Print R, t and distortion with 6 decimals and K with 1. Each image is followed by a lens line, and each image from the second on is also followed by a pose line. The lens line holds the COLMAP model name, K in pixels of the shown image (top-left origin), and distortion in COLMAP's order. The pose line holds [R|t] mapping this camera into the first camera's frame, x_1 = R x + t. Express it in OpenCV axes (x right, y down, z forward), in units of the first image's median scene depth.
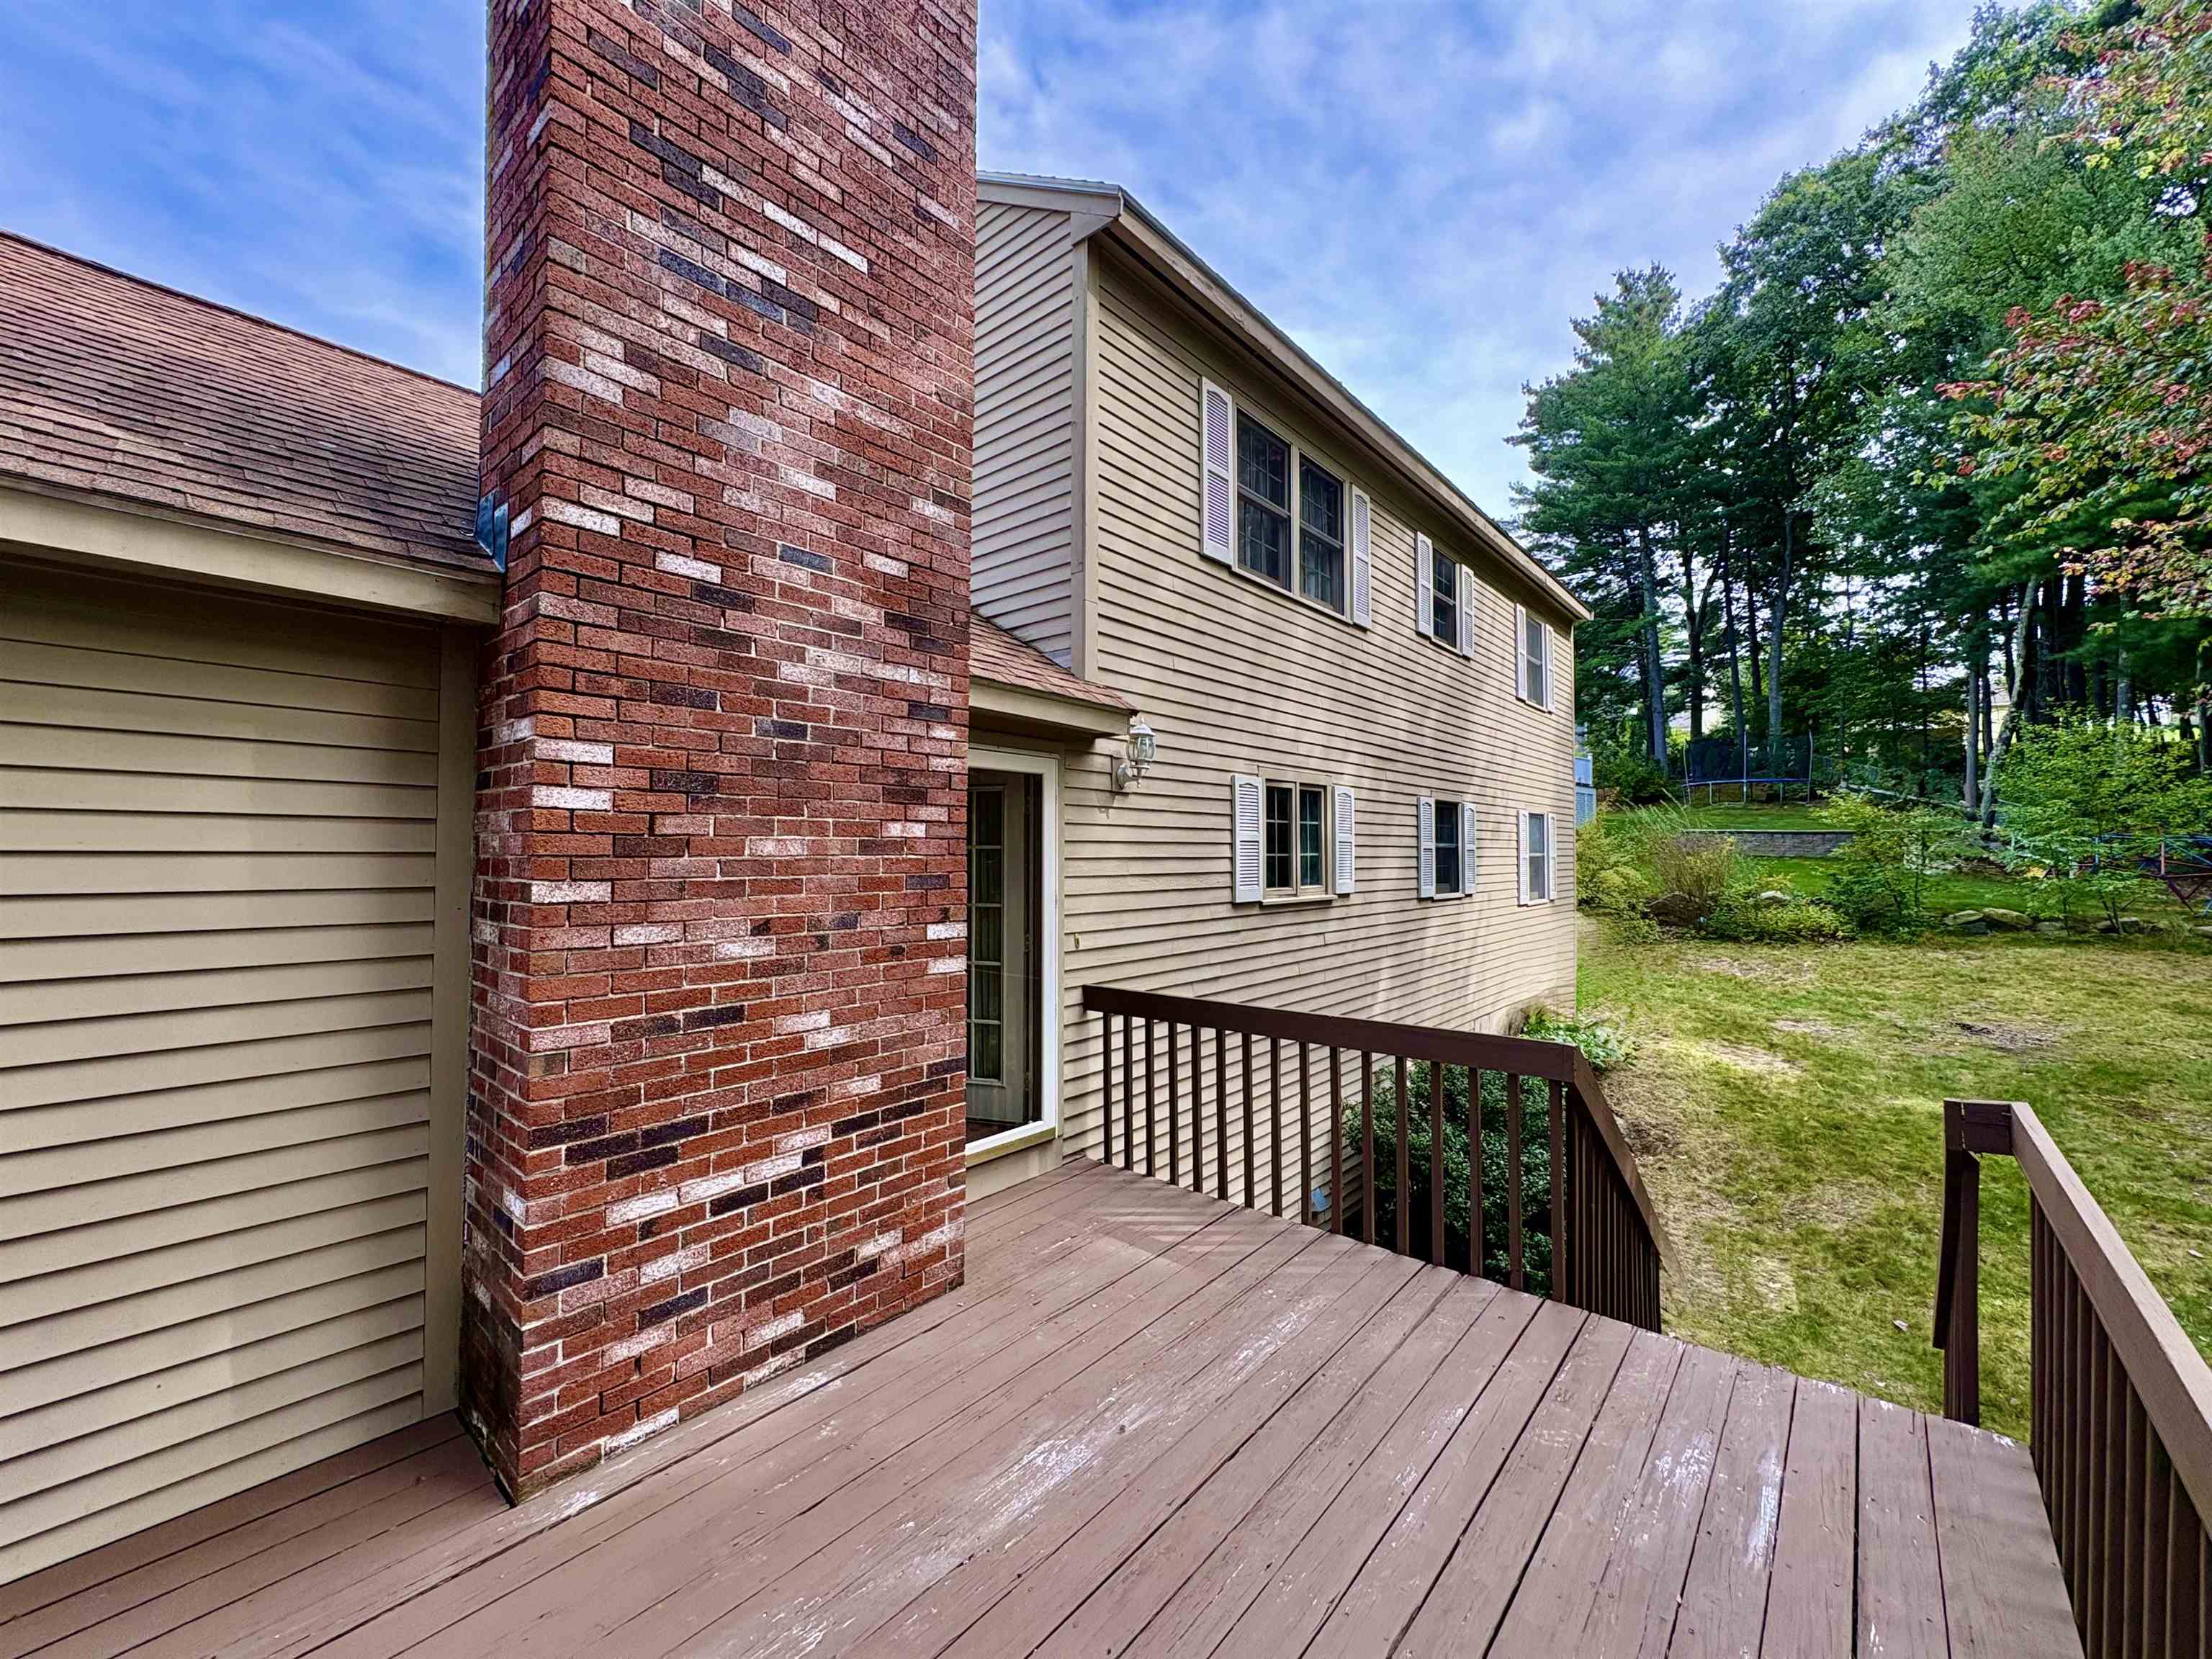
lens RADIAL K [[879.8, 0, 1111.0], [0, 879.8, 834.2], [0, 0, 1]] dist [0.001659, 0.000049]
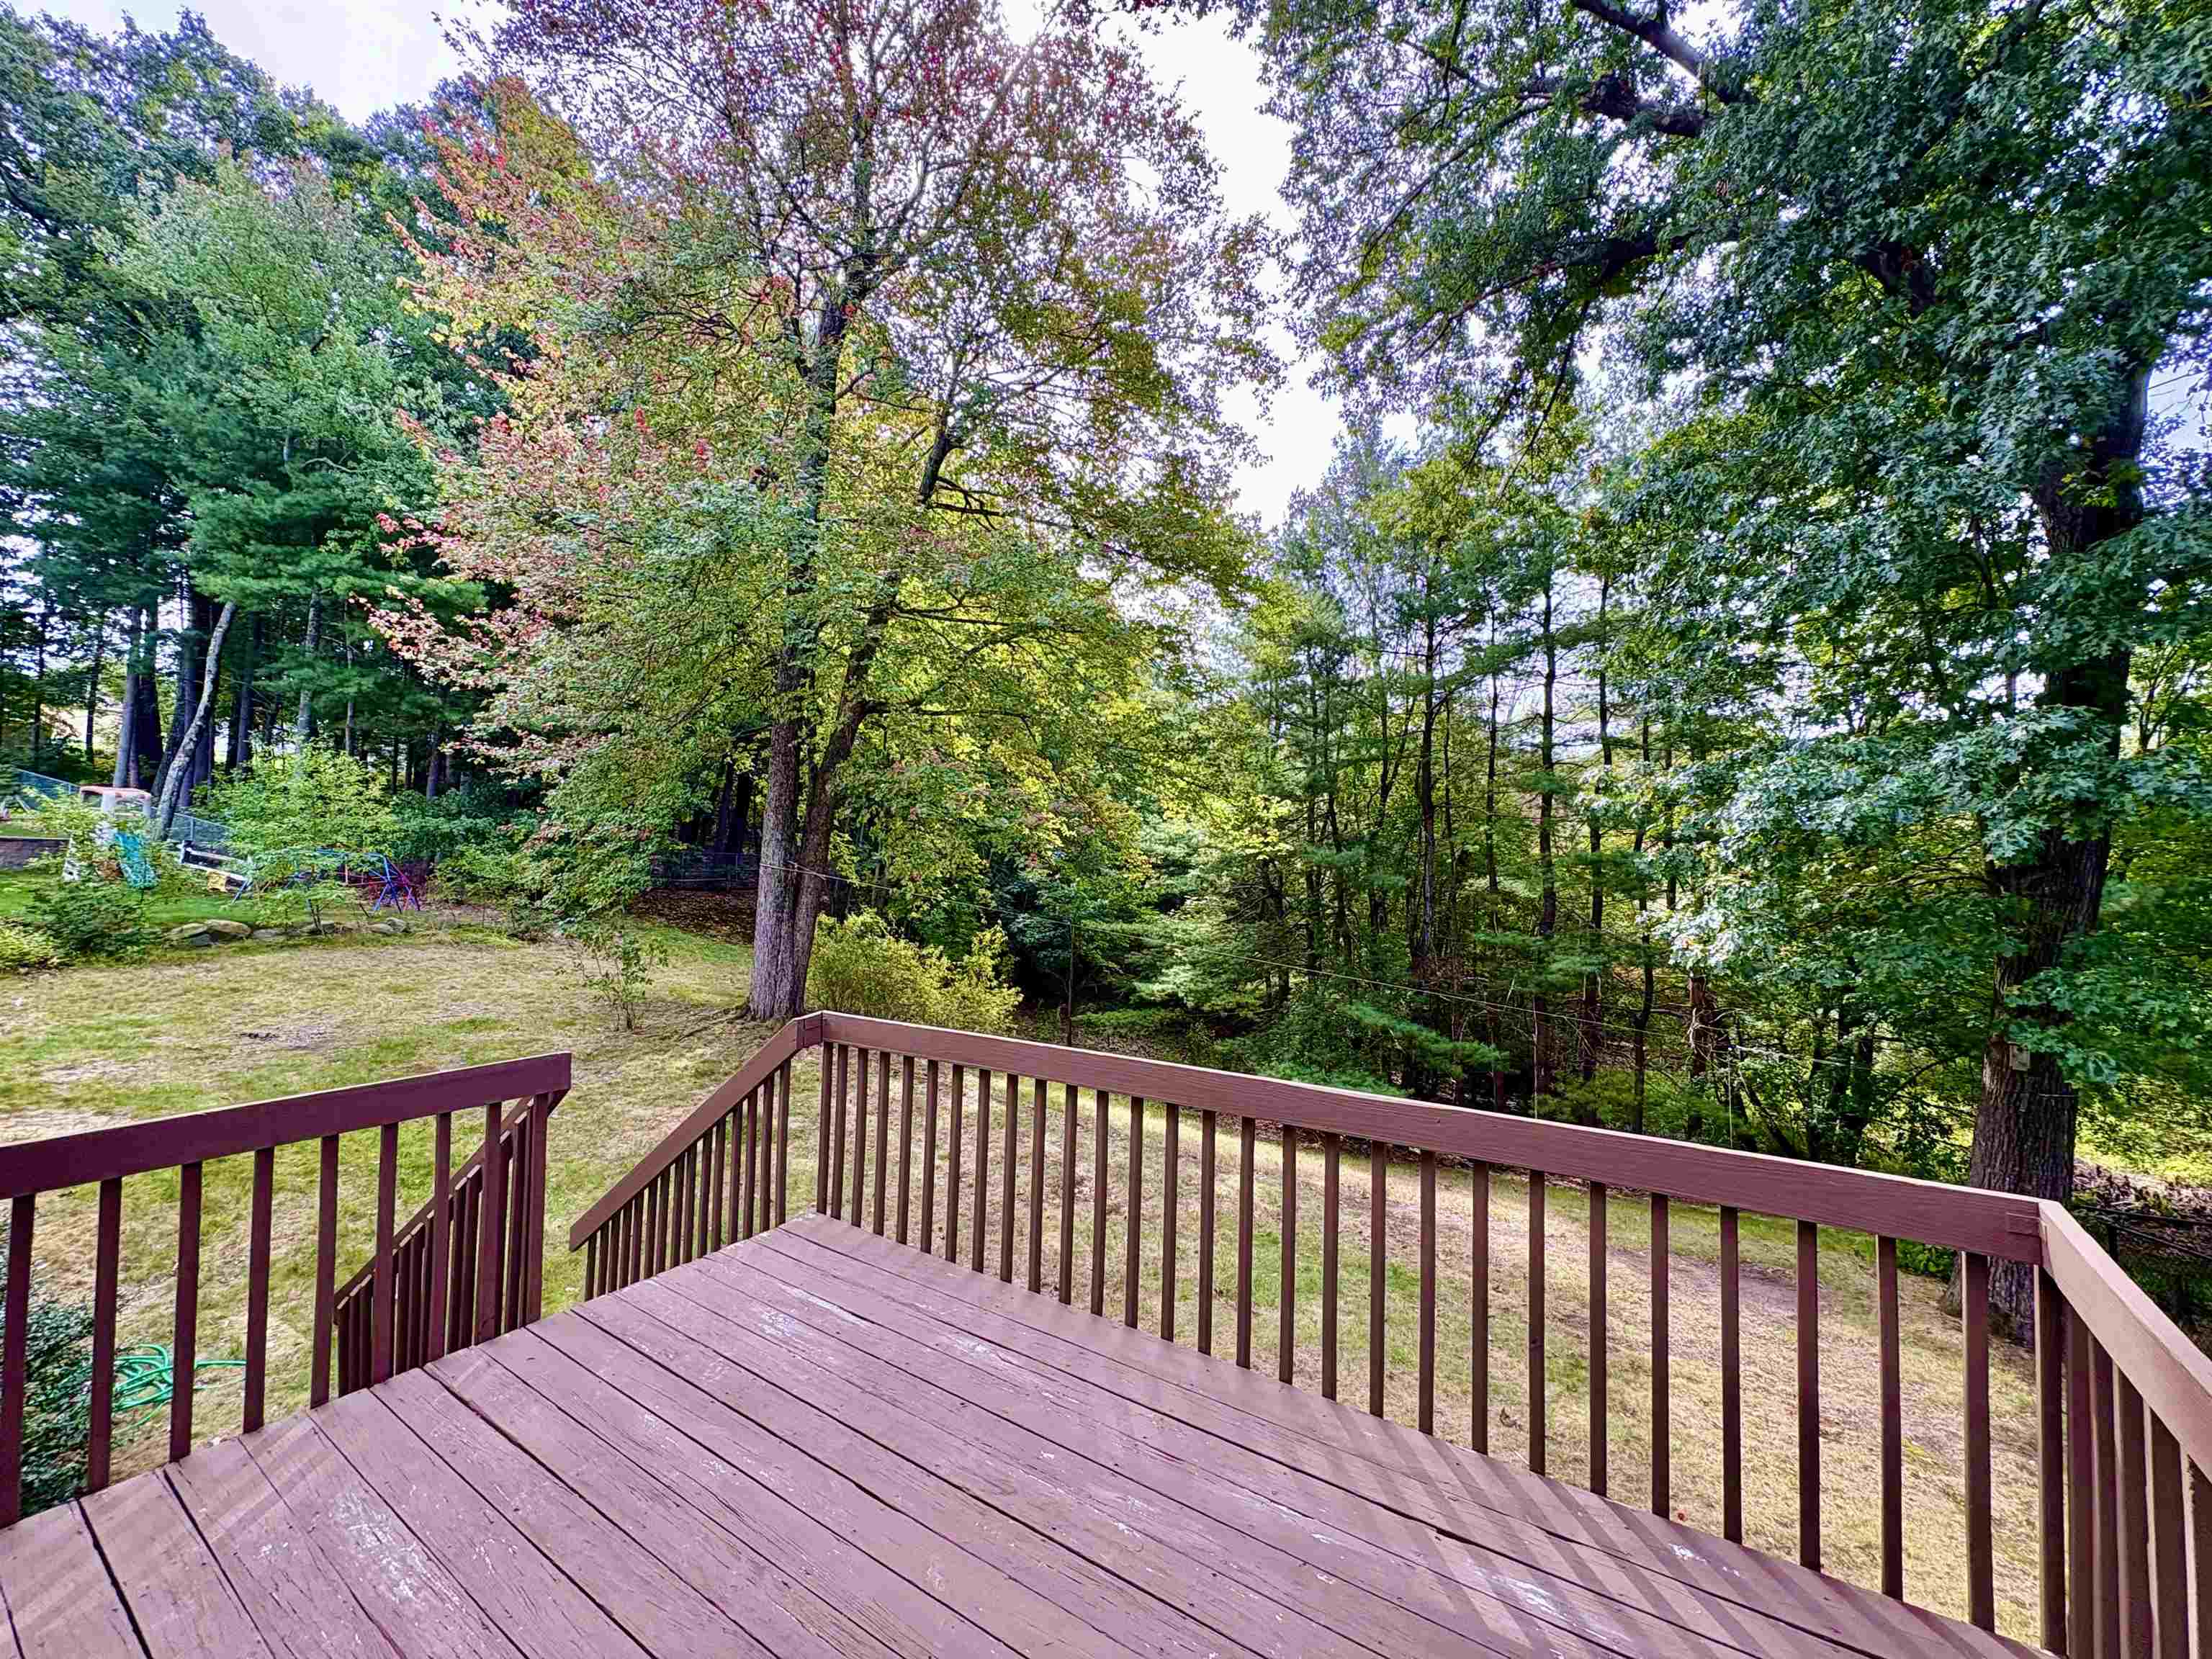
lens RADIAL K [[879.8, 0, 1111.0], [0, 879.8, 834.2], [0, 0, 1]] dist [0.001659, 0.000049]
pose [[-0.114620, 0.034254, 0.992819, -0.119153], [-0.020453, 0.999112, -0.036832, 0.003318], [-0.993199, -0.024528, -0.113818, 0.107229]]
